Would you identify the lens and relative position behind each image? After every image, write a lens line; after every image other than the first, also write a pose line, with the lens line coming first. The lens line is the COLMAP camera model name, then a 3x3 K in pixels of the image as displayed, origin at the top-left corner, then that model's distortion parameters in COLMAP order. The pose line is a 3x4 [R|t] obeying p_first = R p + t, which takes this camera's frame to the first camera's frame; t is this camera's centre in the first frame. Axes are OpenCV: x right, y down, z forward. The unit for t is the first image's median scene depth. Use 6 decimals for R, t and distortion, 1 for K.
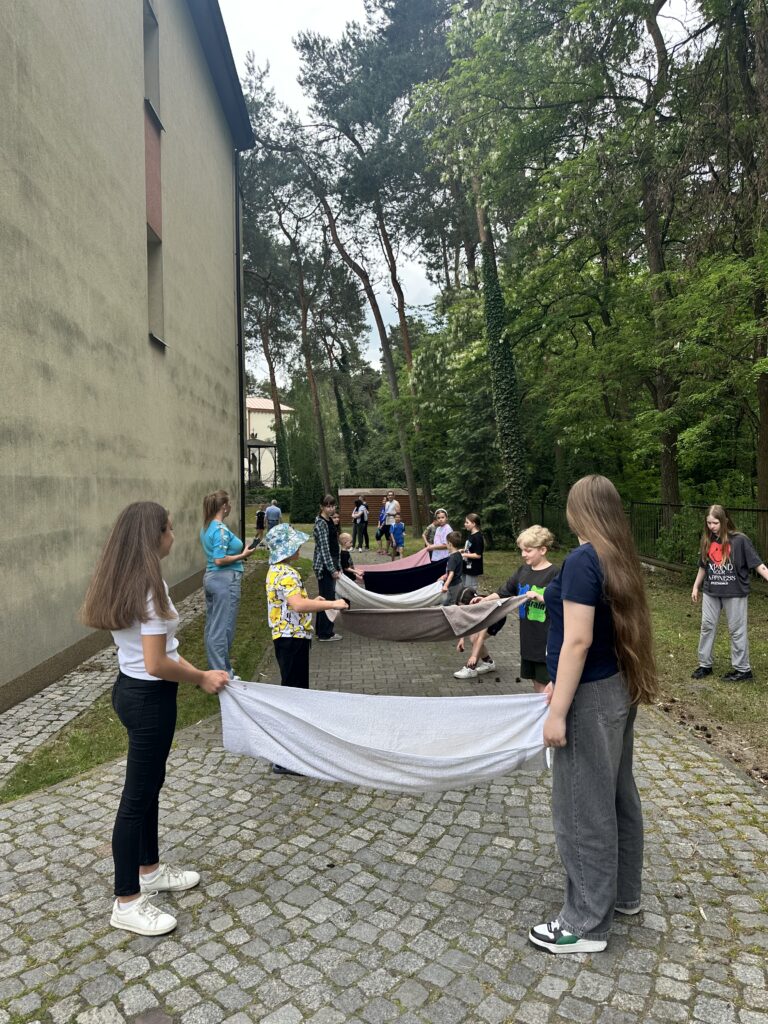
lens RADIAL K [[718.5, 0, 379.1], [0, 718.5, 511.5], [0, 0, 1]] dist [0.043272, -0.042100]
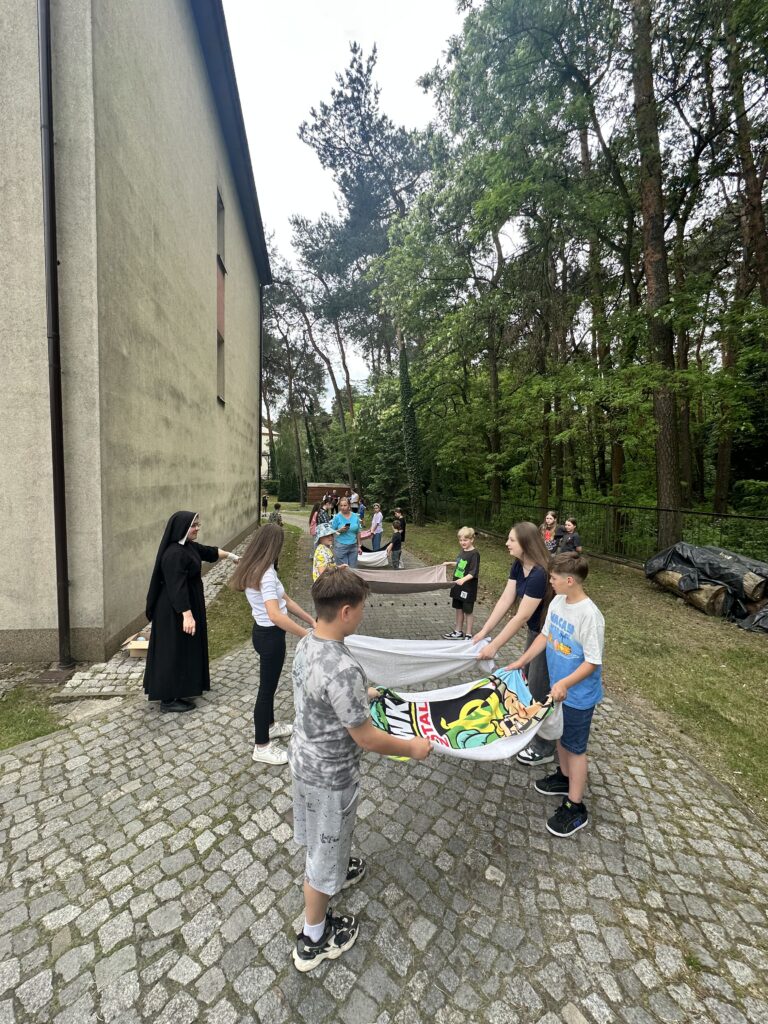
lens RADIAL K [[405.2, 0, 384.0], [0, 405.2, 512.0], [0, 0, 1]] dist [-0.001918, 0.000315]
pose [[0.989437, 0.023401, 0.143064, -0.017785], [-0.029495, 0.998739, 0.040623, -0.007518], [-0.141933, -0.044414, 0.988879, -0.000155]]
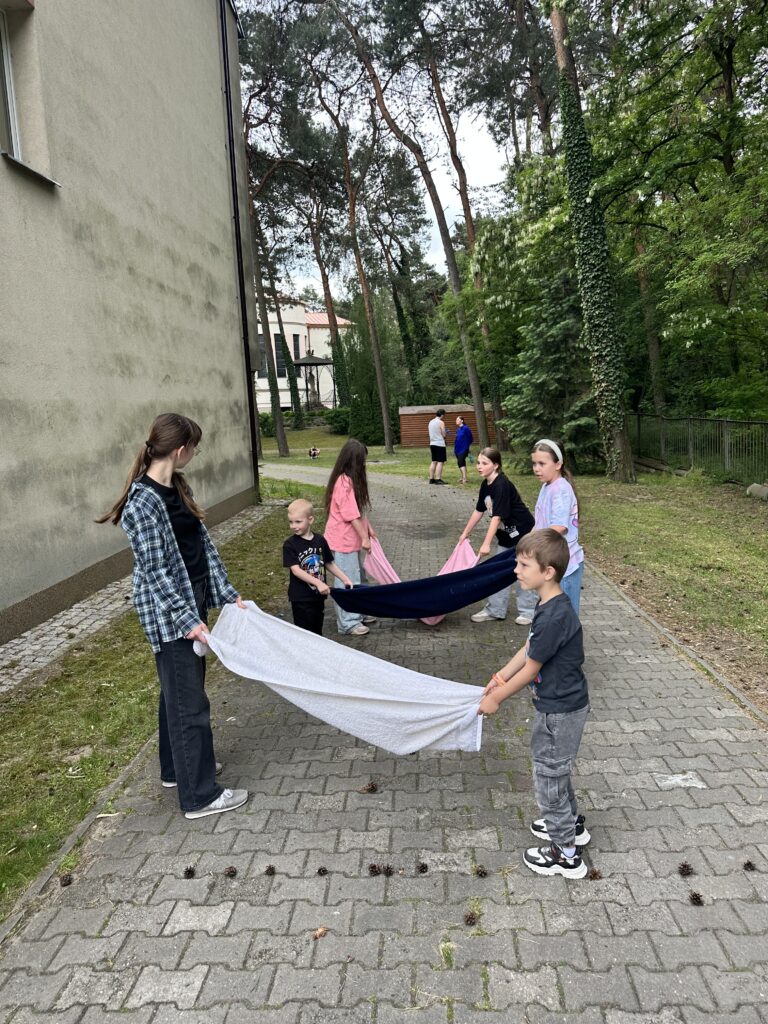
lens RADIAL K [[718.5, 0, 384.0], [0, 718.5, 512.0], [0, 0, 1]] dist [-0.003882, -0.004104]
pose [[0.994862, -0.022336, -0.098742, 0.013970], [0.033341, 0.993233, 0.111250, -0.001818], [0.095589, -0.113971, 0.988875, 0.118657]]
